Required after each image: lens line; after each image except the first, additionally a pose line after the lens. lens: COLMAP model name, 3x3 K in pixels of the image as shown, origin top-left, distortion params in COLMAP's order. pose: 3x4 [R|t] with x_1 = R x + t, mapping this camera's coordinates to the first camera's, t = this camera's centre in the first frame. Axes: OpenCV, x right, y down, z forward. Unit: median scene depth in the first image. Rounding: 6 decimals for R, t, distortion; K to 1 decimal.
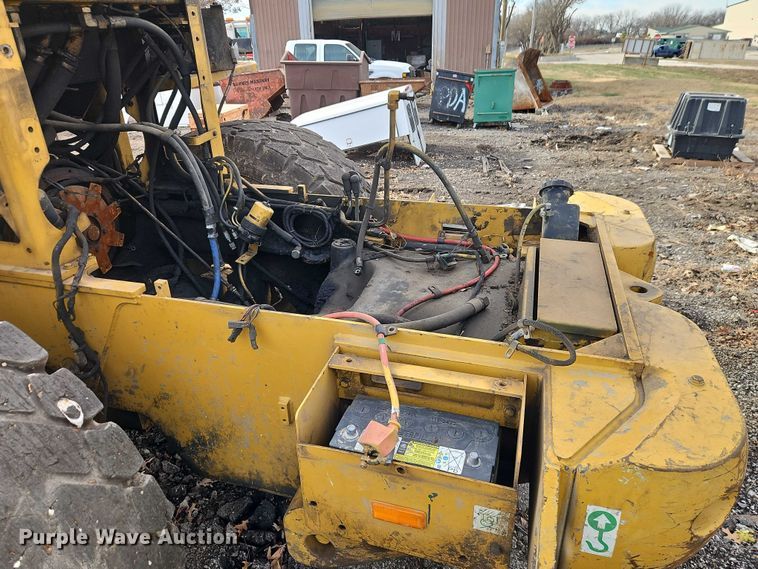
lens RADIAL K [[502.9, 0, 379.0], [0, 502.9, 284.5], [0, 0, 1]] dist [0.076341, -0.068814]
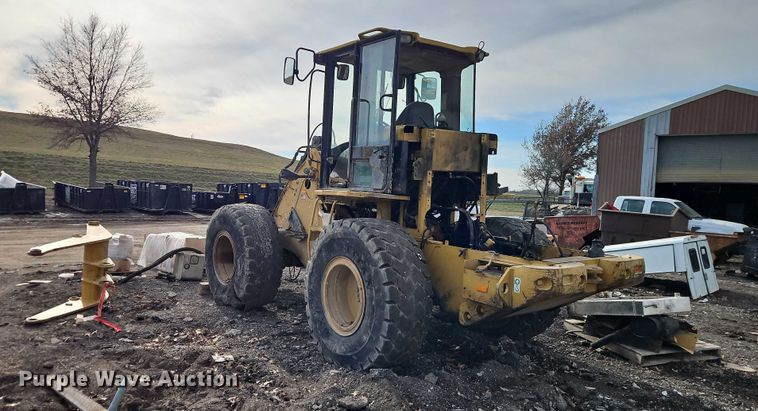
lens RADIAL K [[601.1, 0, 379.0], [0, 601.1, 205.5], [0, 0, 1]] dist [0.065389, 0.000301]
pose [[0.810433, 0.080002, -0.580343, 0.986562], [-0.313525, 0.896055, -0.314304, 0.761383], [0.494875, 0.436675, 0.751275, -1.539050]]
